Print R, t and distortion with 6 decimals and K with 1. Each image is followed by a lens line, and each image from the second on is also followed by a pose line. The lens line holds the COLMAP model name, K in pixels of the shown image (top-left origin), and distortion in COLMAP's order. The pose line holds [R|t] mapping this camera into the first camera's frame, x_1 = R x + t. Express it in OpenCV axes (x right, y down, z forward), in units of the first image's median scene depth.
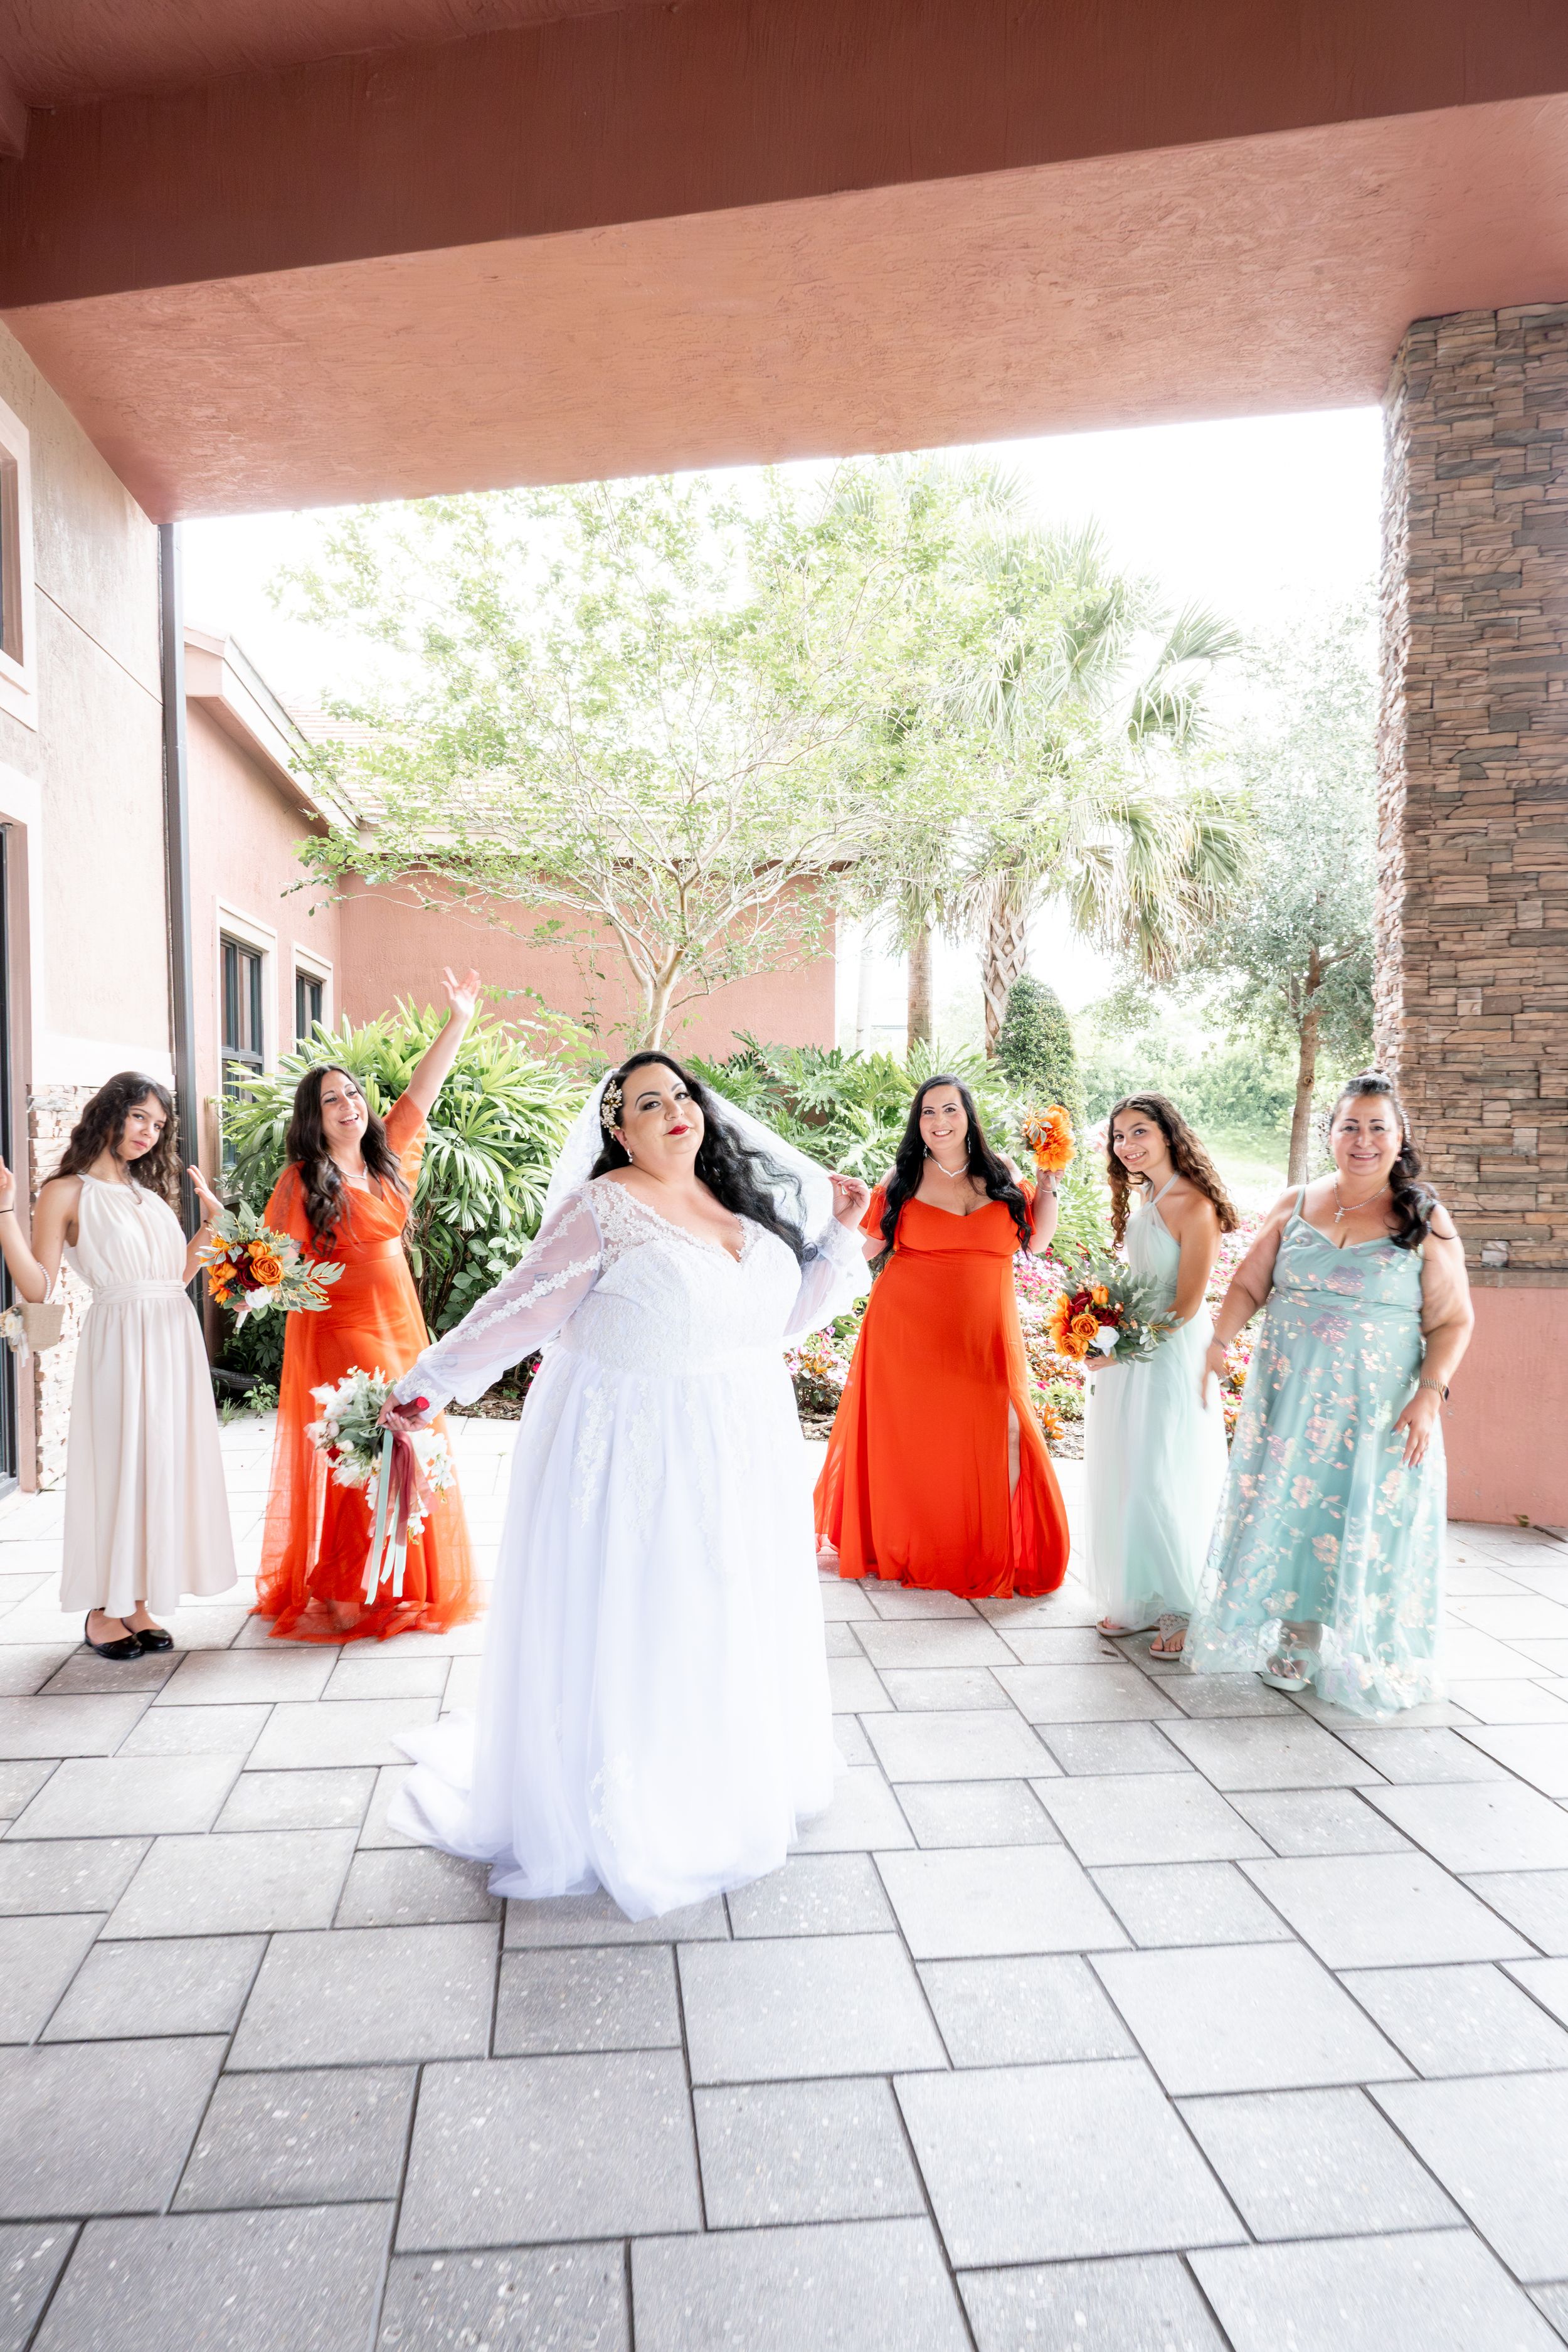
lens RADIAL K [[1573.1, 0, 784.0], [0, 1573.1, 1176.0], [0, 0, 1]] dist [-0.007420, 0.001090]
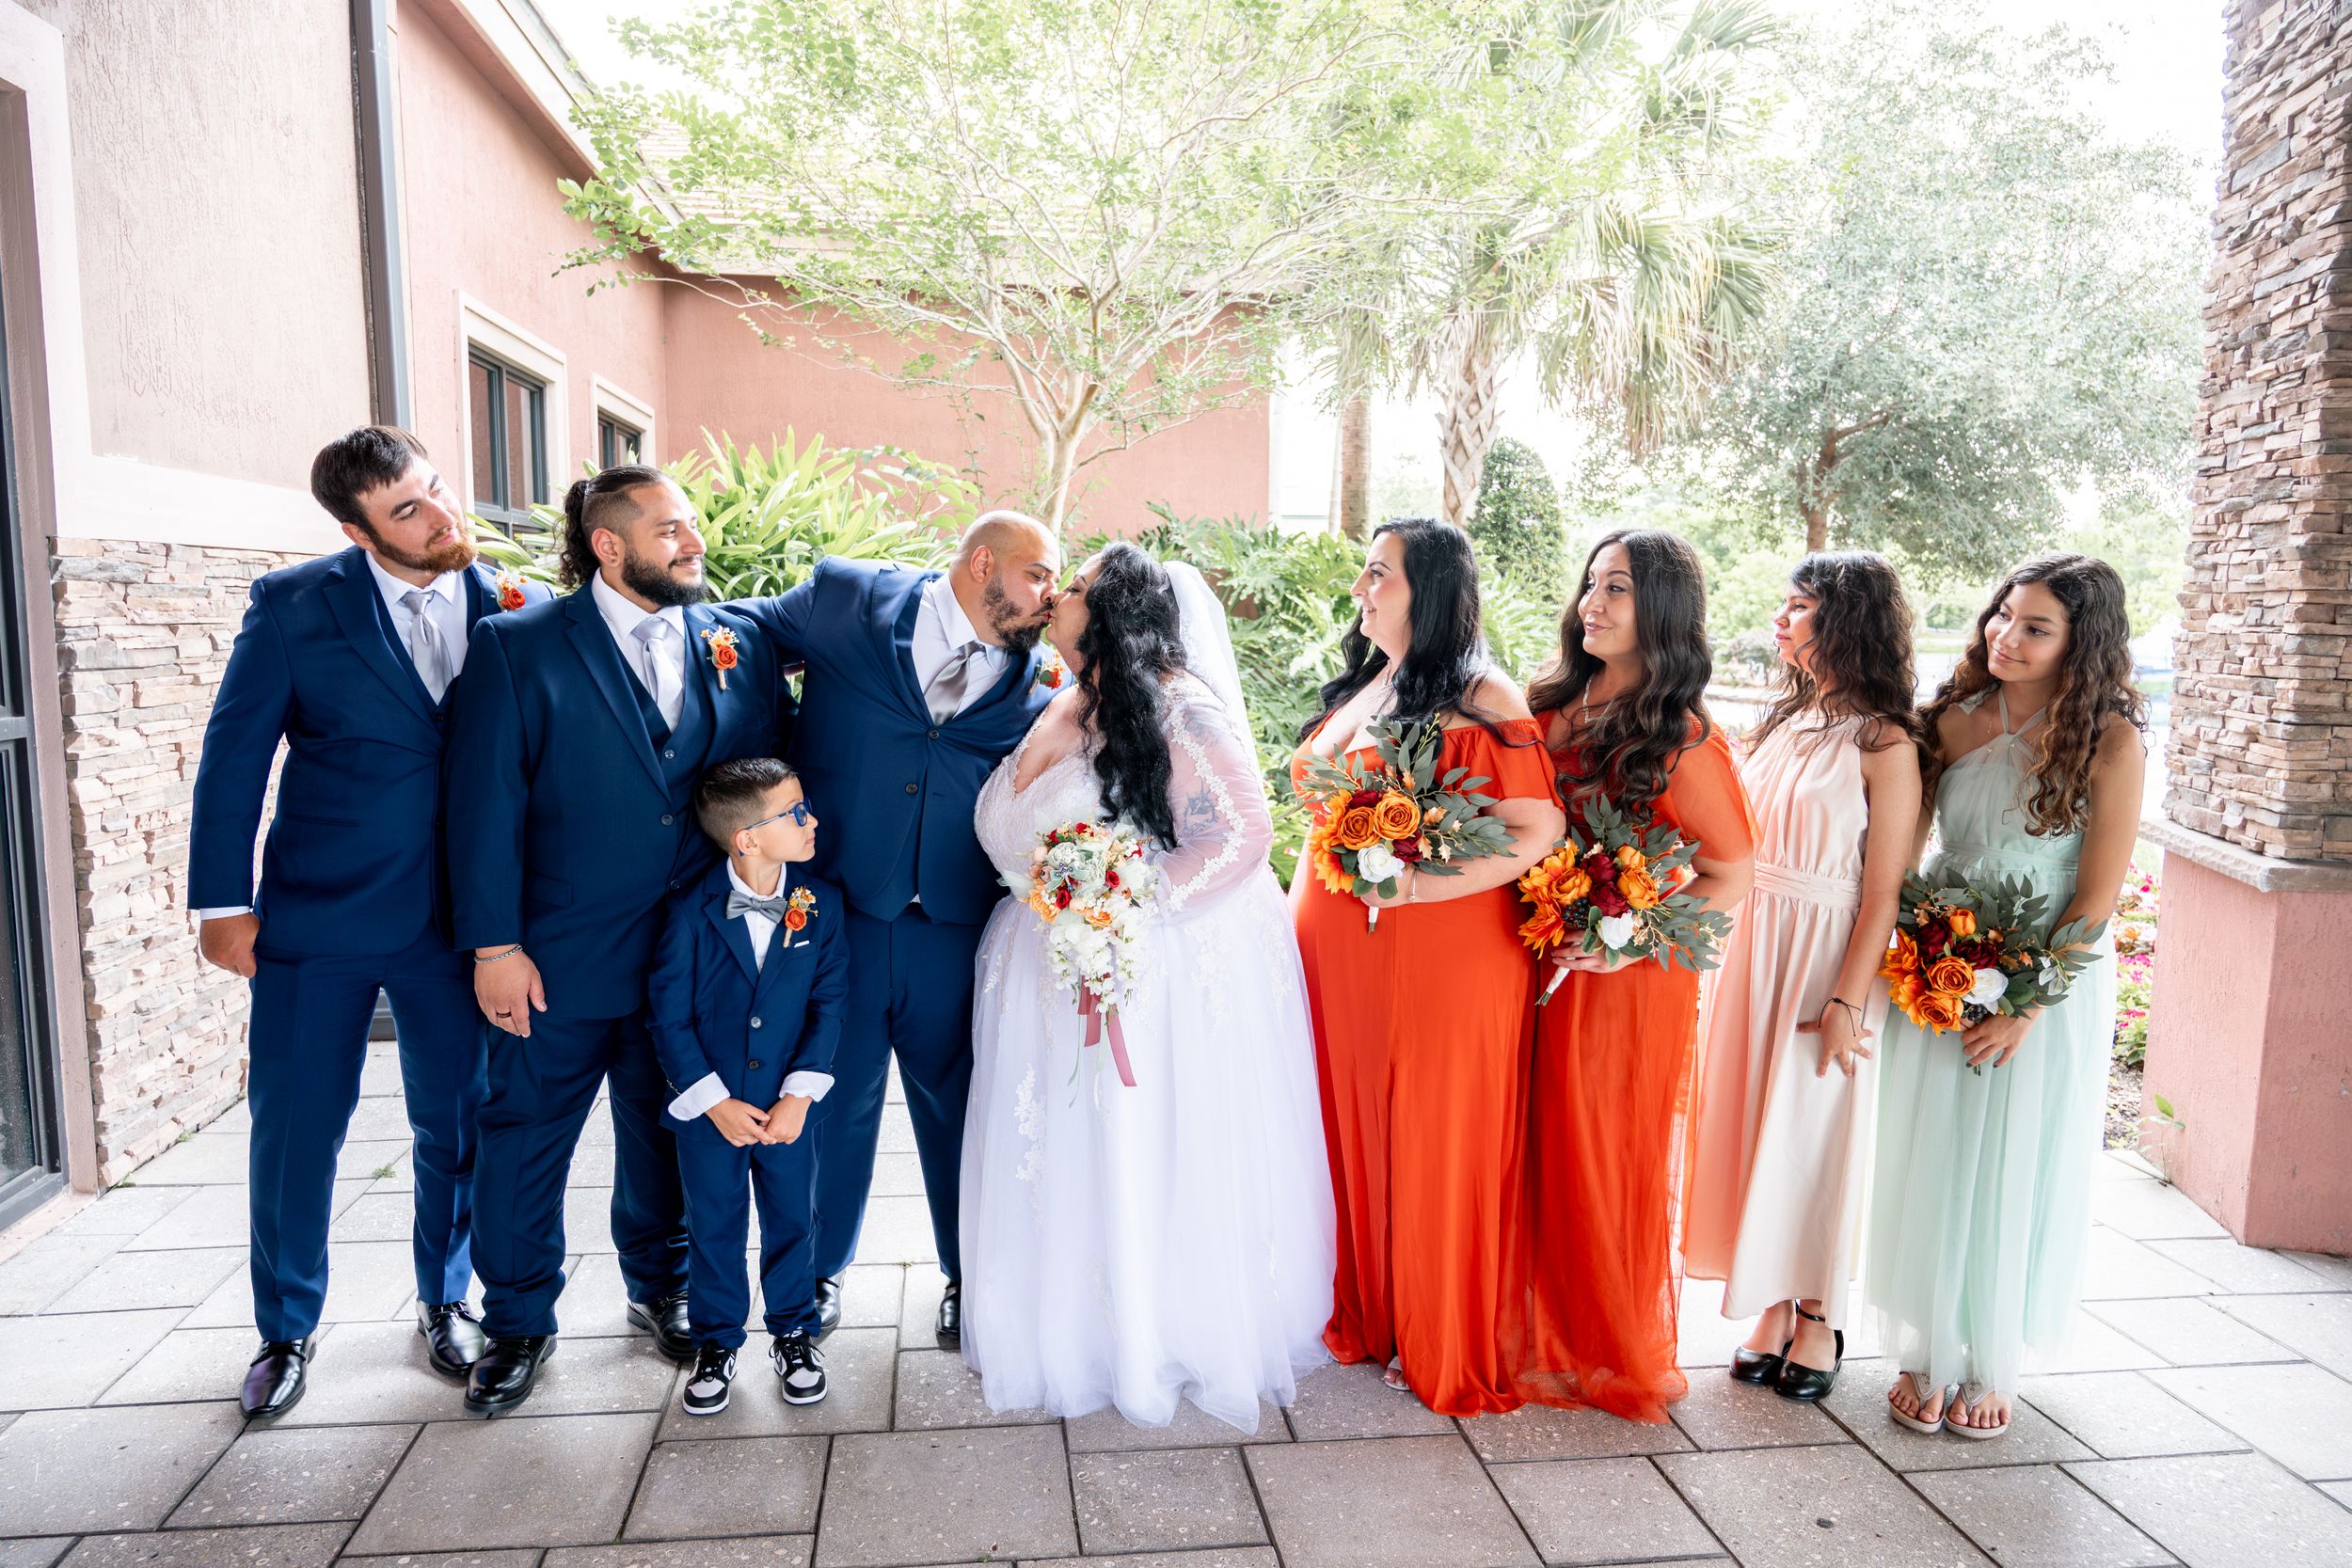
lens RADIAL K [[1572.9, 0, 1176.0], [0, 1572.9, 784.0], [0, 0, 1]] dist [-0.007420, 0.001090]
pose [[0.999876, 0.011527, 0.010725, -0.028892], [-0.012282, 0.997241, 0.073208, -0.006754], [-0.009852, -0.073331, 0.997259, 0.203538]]
